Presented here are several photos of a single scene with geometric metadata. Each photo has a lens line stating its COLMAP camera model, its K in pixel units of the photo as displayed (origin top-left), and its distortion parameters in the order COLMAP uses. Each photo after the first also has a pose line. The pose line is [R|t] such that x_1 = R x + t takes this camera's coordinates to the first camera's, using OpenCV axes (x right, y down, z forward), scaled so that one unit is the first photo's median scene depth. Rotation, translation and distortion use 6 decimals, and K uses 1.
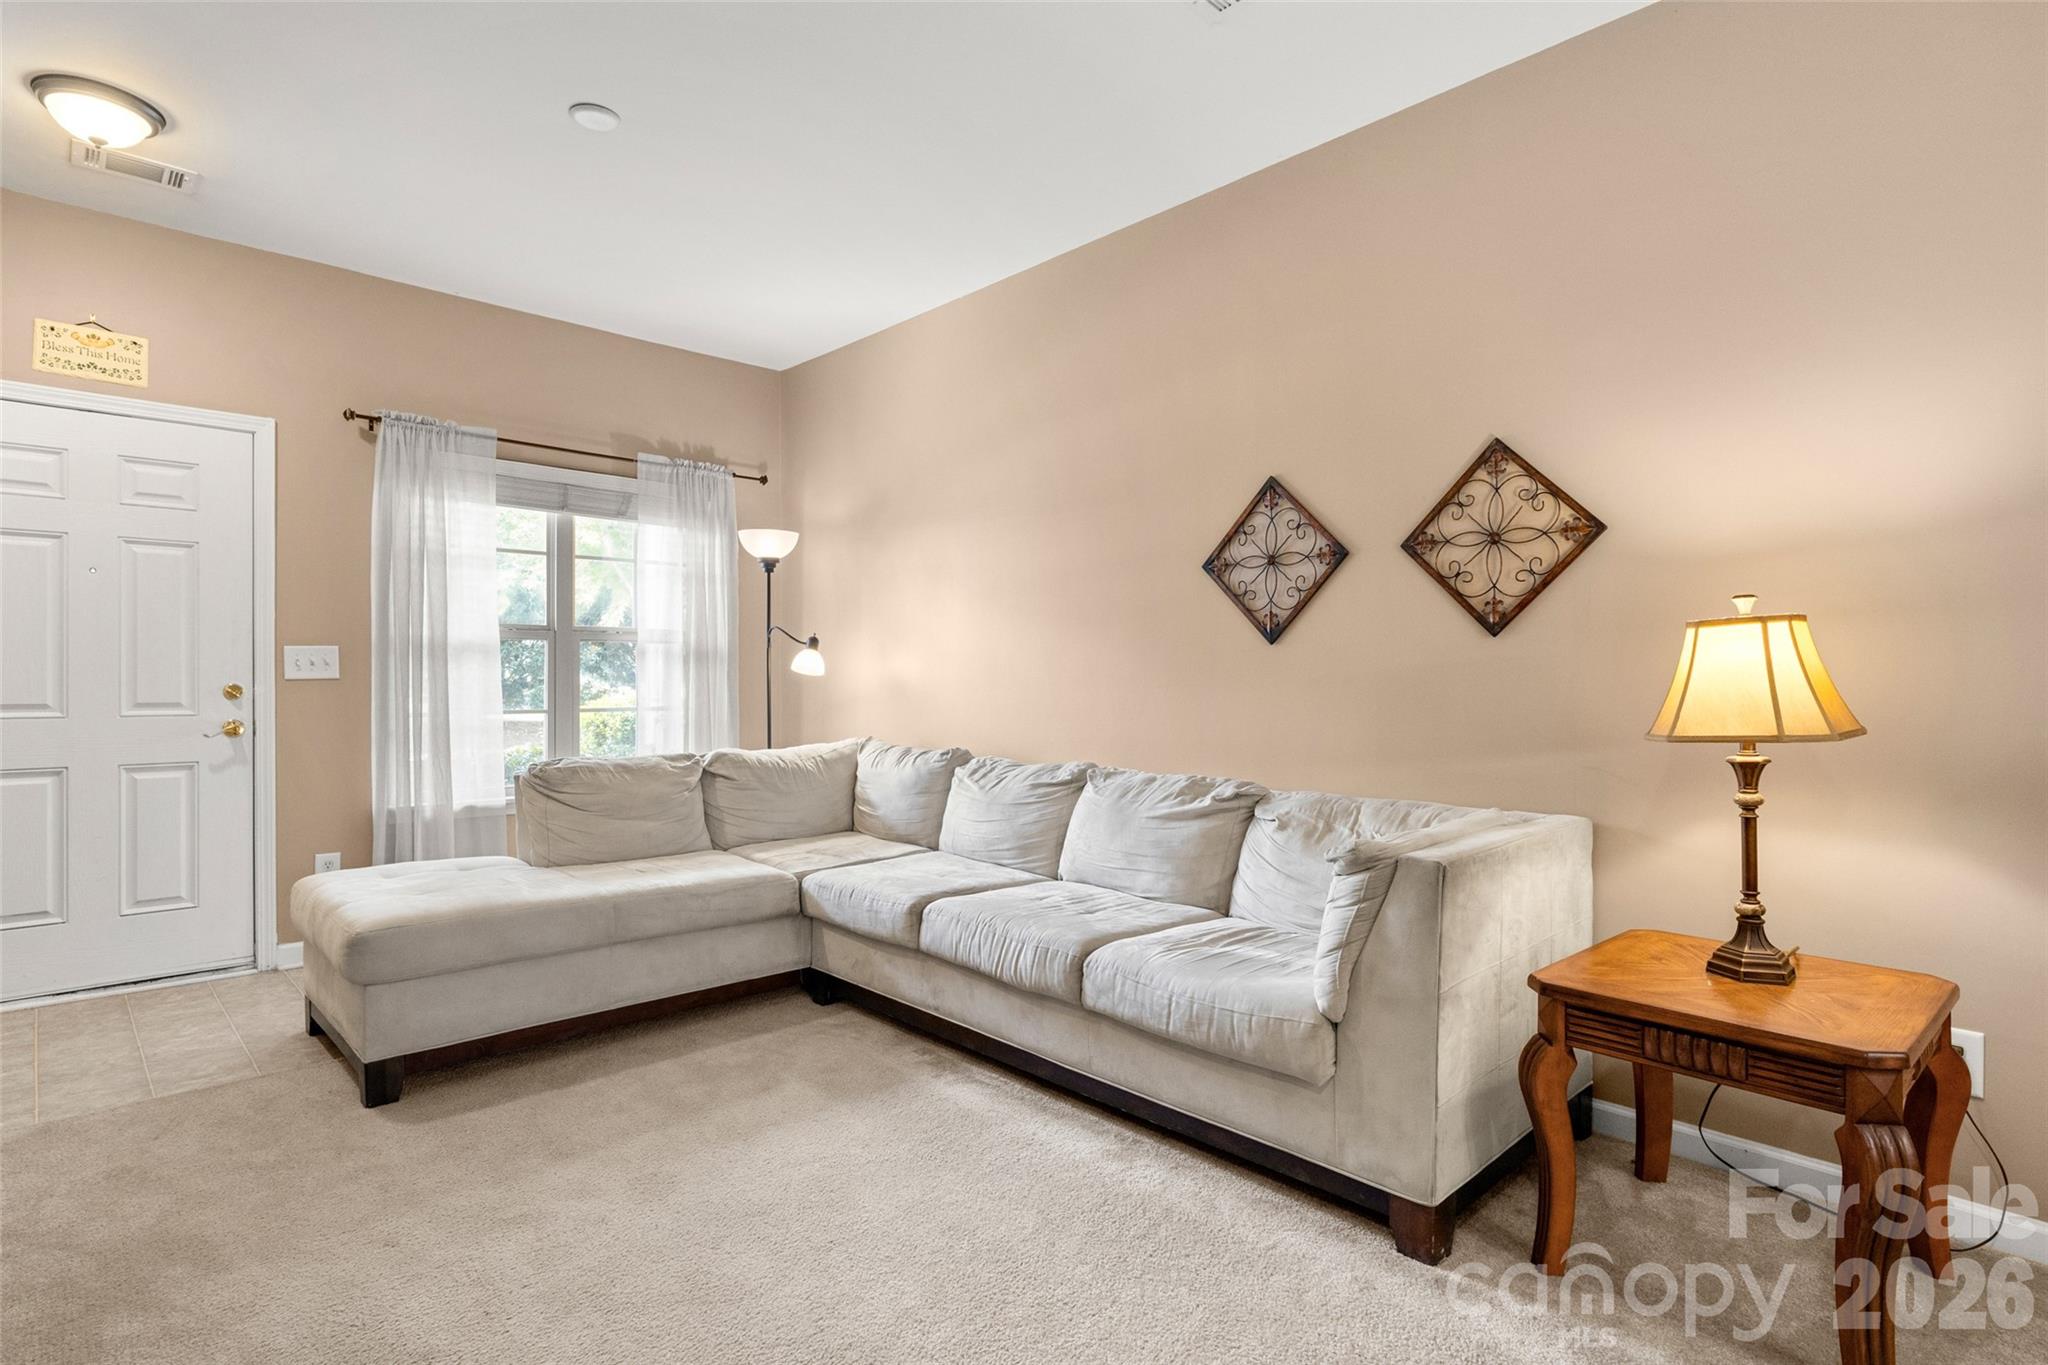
lens RADIAL K [[1016.6, 0, 1023.9], [0, 1016.6, 685.3], [0, 0, 1]] dist [-0.000947, 0.001406]
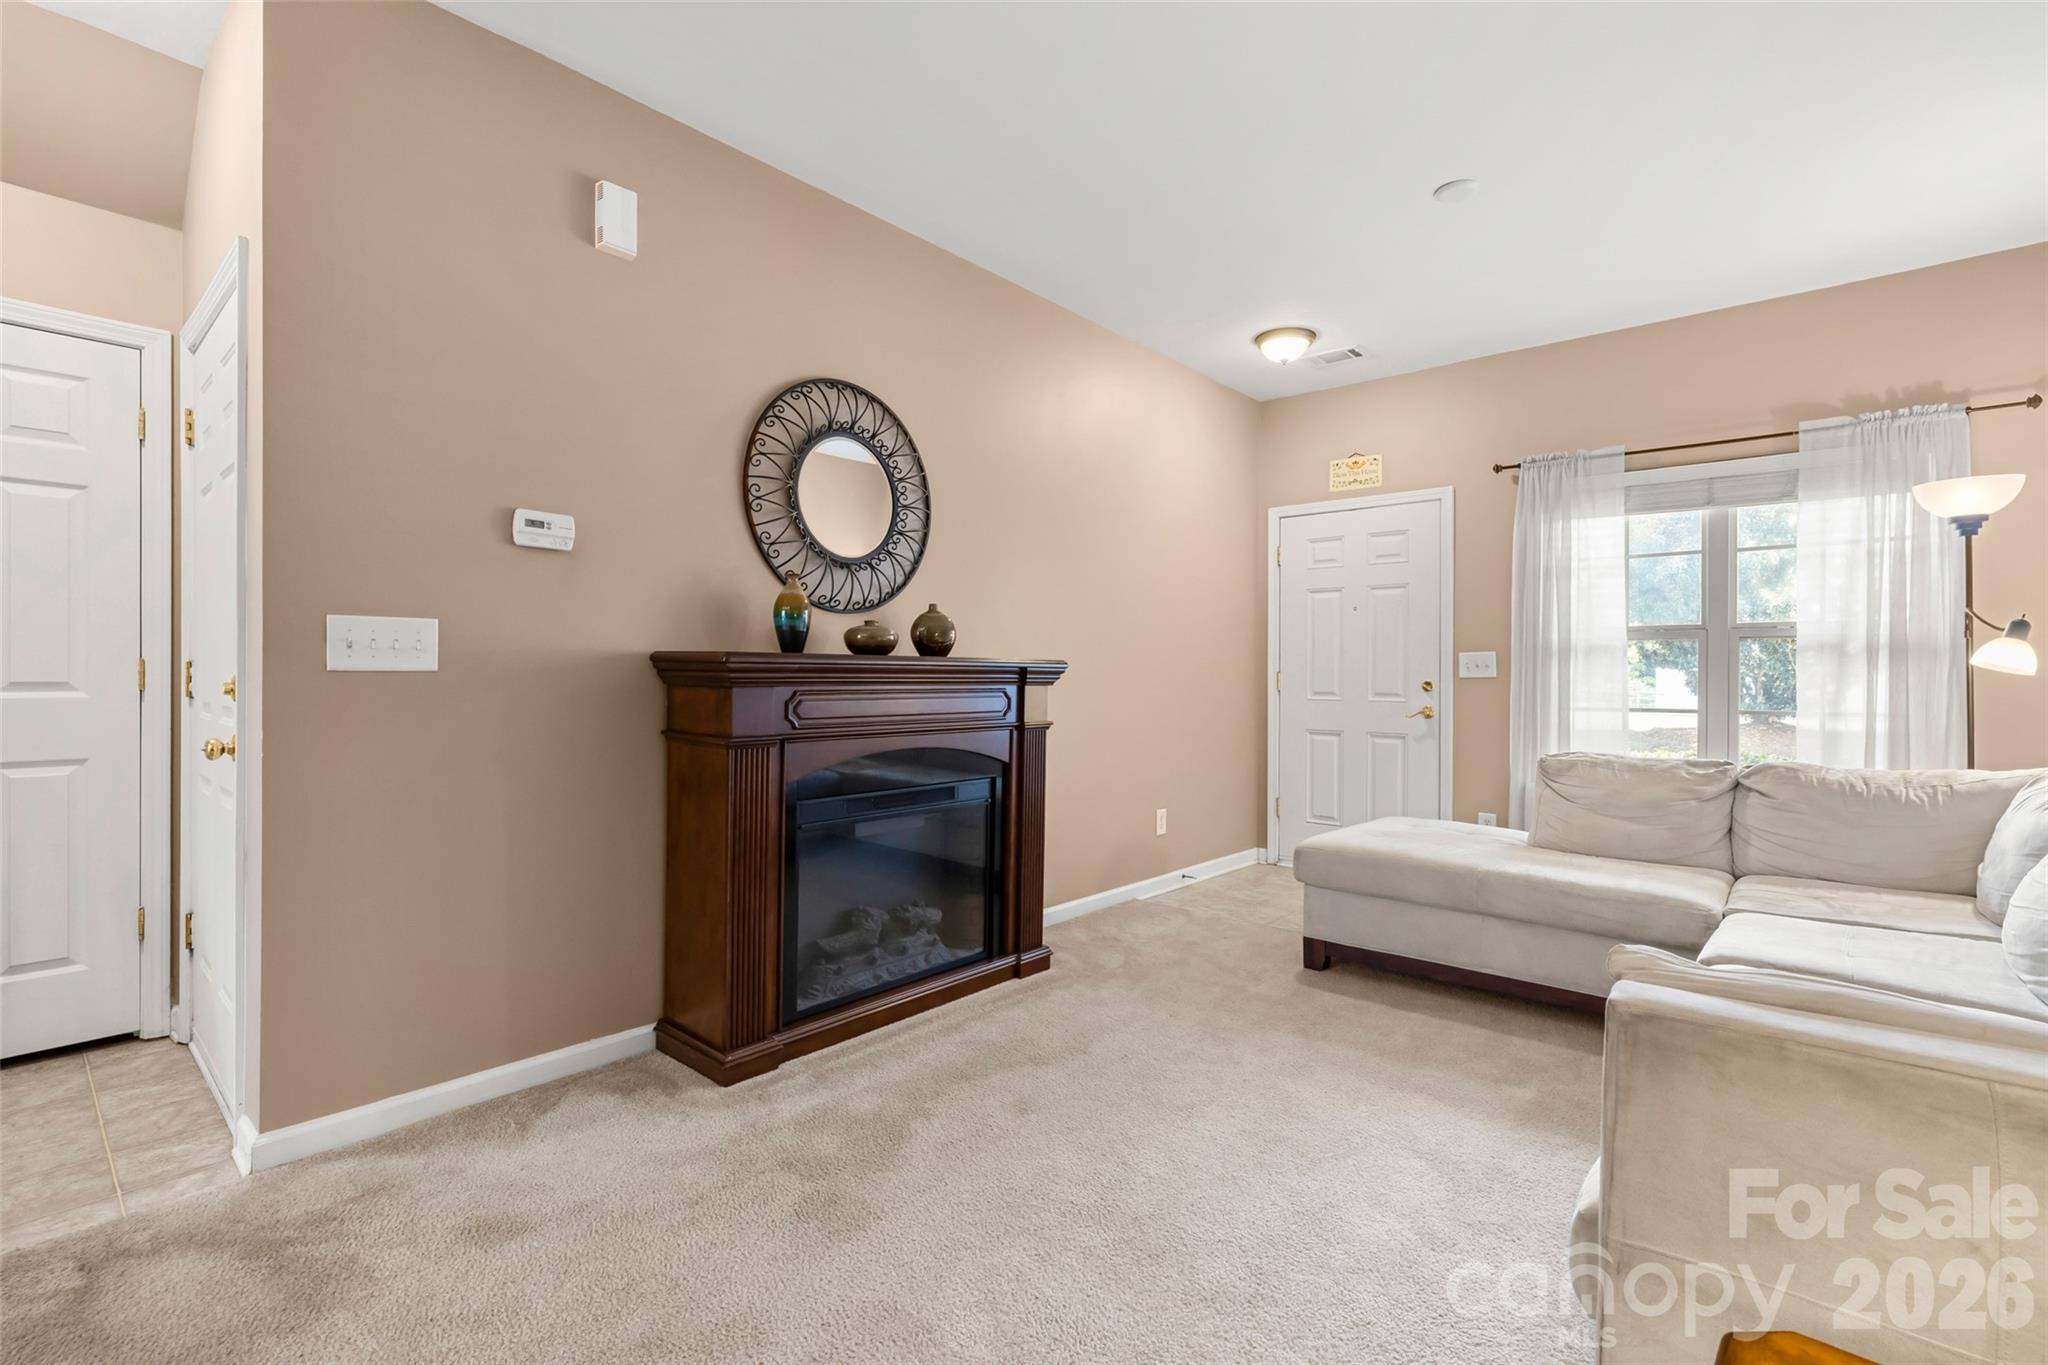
lens RADIAL K [[922.8, 0, 1015.5], [0, 922.8, 680.6], [0, 0, 1]] dist [-0.000931, 0.000623]
pose [[0.095765, 0.006719, -0.995381, 0.400738], [-0.009411, 0.999939, 0.005845, -0.003080], [0.995360, 0.008808, 0.095822, 0.277667]]
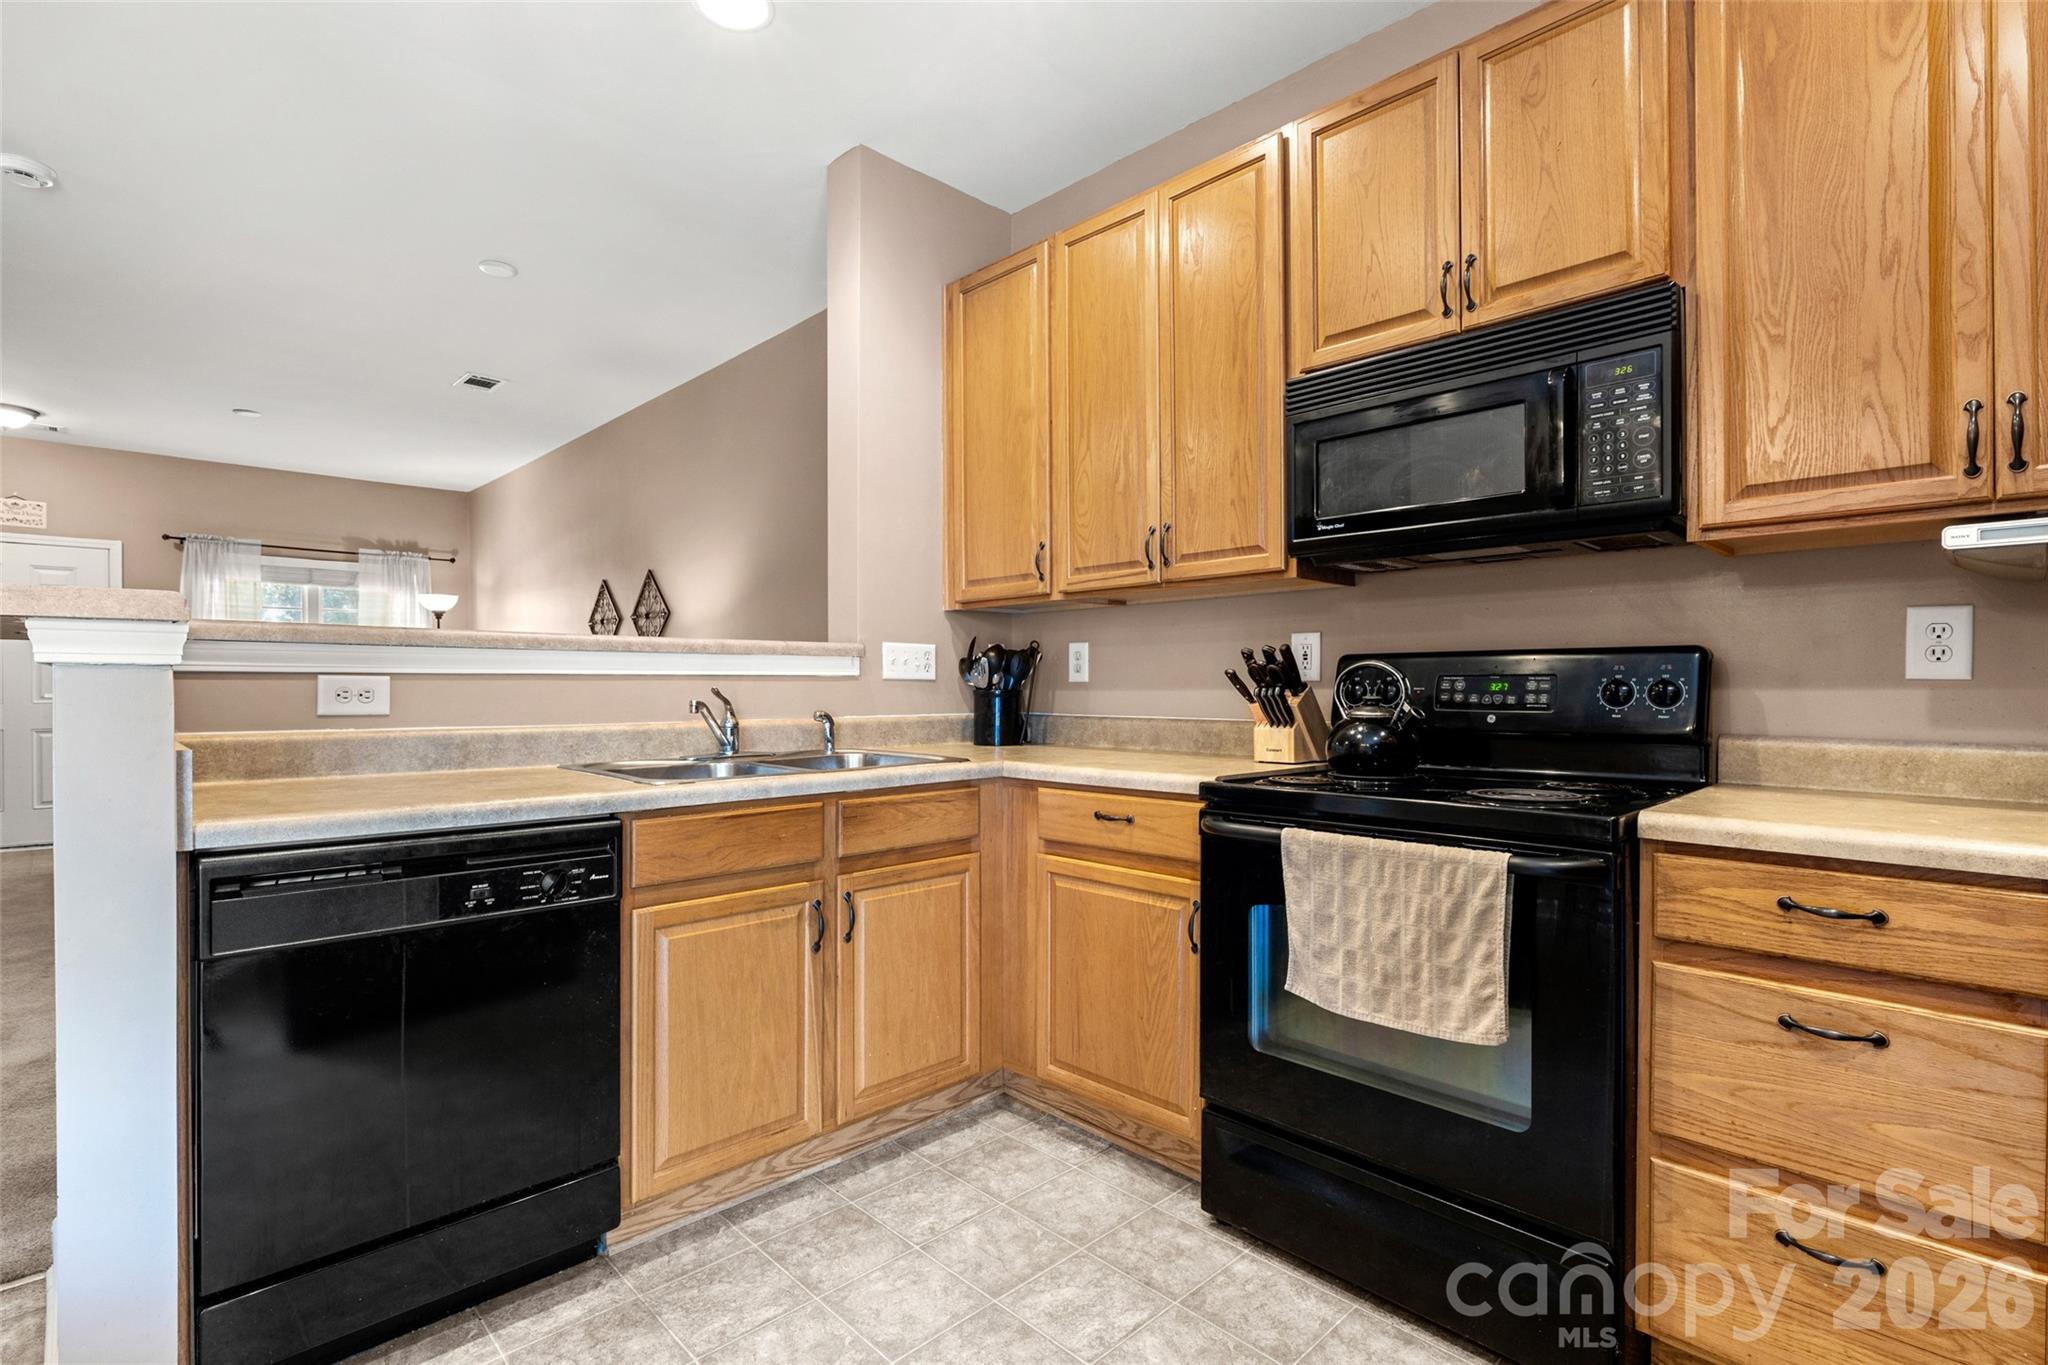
lens RADIAL K [[960.4, 0, 1024.6], [0, 960.4, 688.2], [0, 0, 1]] dist [-0.007764, 0.002261]
pose [[0.999916, -0.004176, 0.012299, 0.793446], [0.004205, 0.999988, -0.002332, 0.012456], [-0.012289, 0.002383, 0.999922, -0.676301]]
